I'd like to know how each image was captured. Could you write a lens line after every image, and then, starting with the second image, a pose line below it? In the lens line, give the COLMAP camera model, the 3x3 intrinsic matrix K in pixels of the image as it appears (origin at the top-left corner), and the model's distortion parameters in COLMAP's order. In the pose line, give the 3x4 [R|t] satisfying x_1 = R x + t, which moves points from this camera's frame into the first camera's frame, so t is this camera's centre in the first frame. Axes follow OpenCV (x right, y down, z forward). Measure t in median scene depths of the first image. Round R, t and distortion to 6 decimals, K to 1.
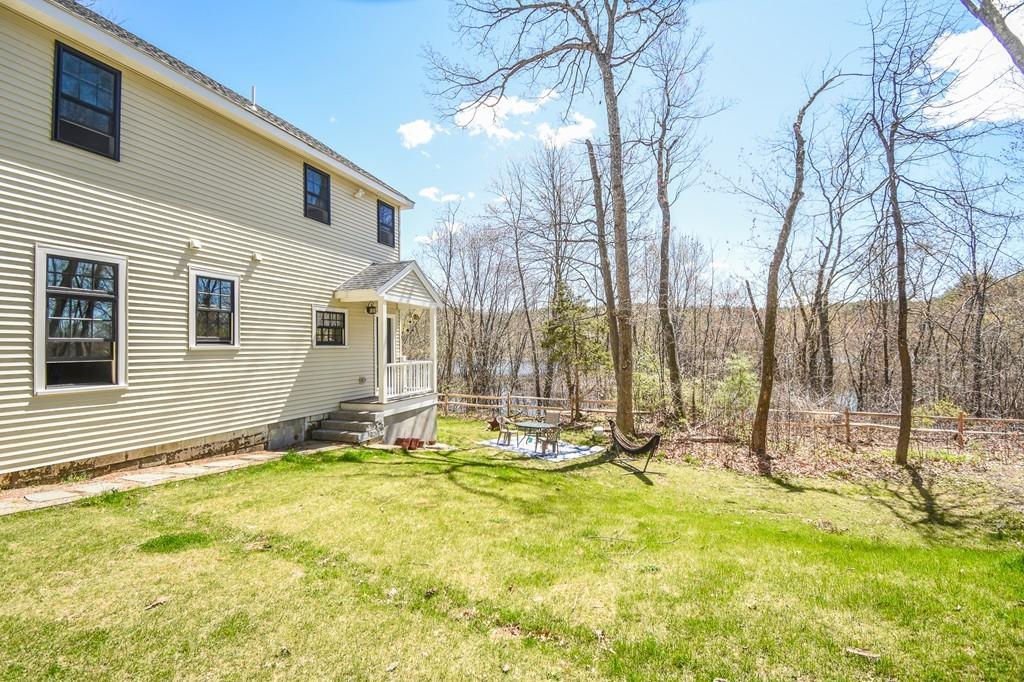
lens RADIAL K [[437.0, 0, 513.2], [0, 437.0, 343.8], [0, 0, 1]] dist [0.000832, -0.001707]
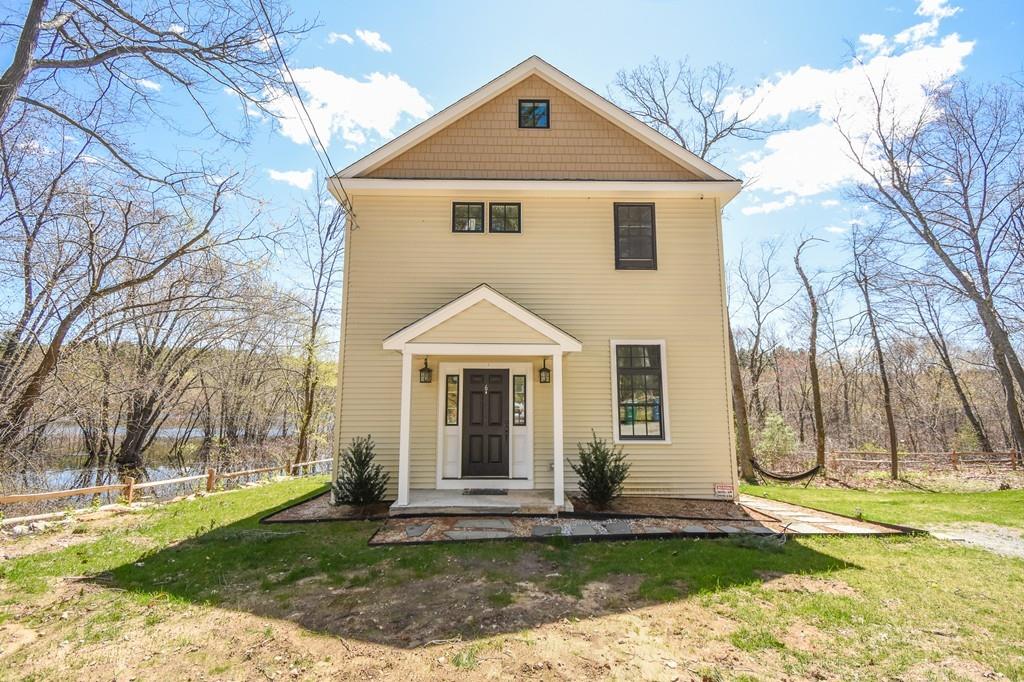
lens RADIAL K [[437.0, 0, 513.7], [0, 437.0, 346.8], [0, 0, 1]] dist [0.000832, -0.001707]
pose [[0.941956, 0.059130, 0.330489, -1.328351], [-0.020847, 0.992770, -0.118206, -0.010694], [-0.335090, 0.104455, 0.936378, -0.162873]]
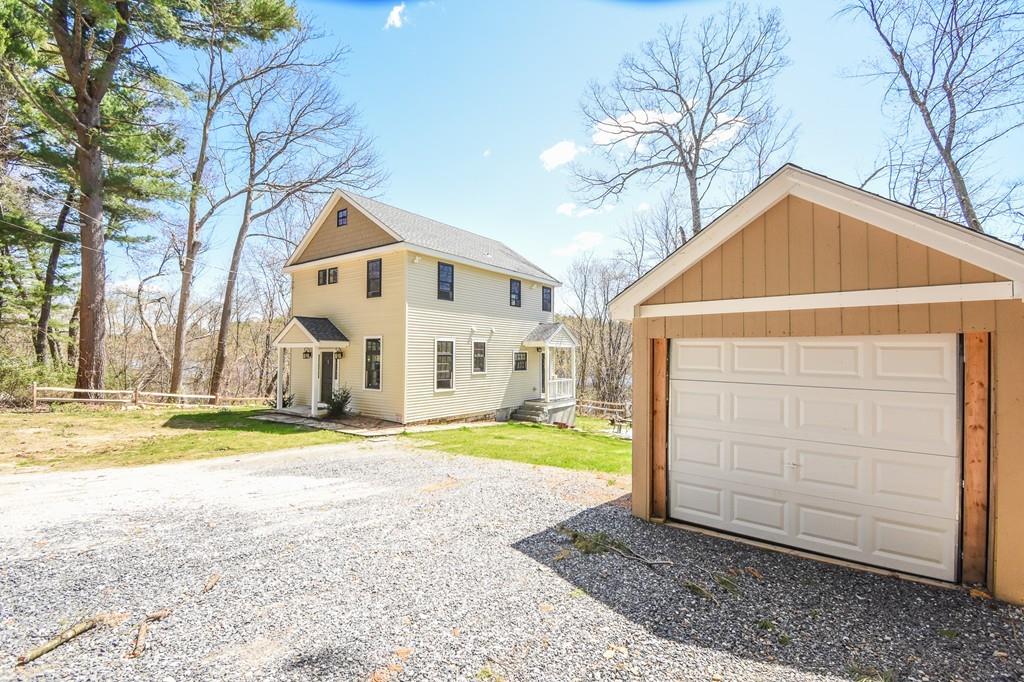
lens RADIAL K [[437.0, 0, 515.2], [0, 437.0, 339.8], [0, 0, 1]] dist [0.000832, -0.001707]
pose [[0.954891, 0.005249, -0.296911, 0.119542], [-0.012393, 0.999677, -0.022186, -0.084195], [0.296699, 0.024865, 0.954647, -0.799835]]
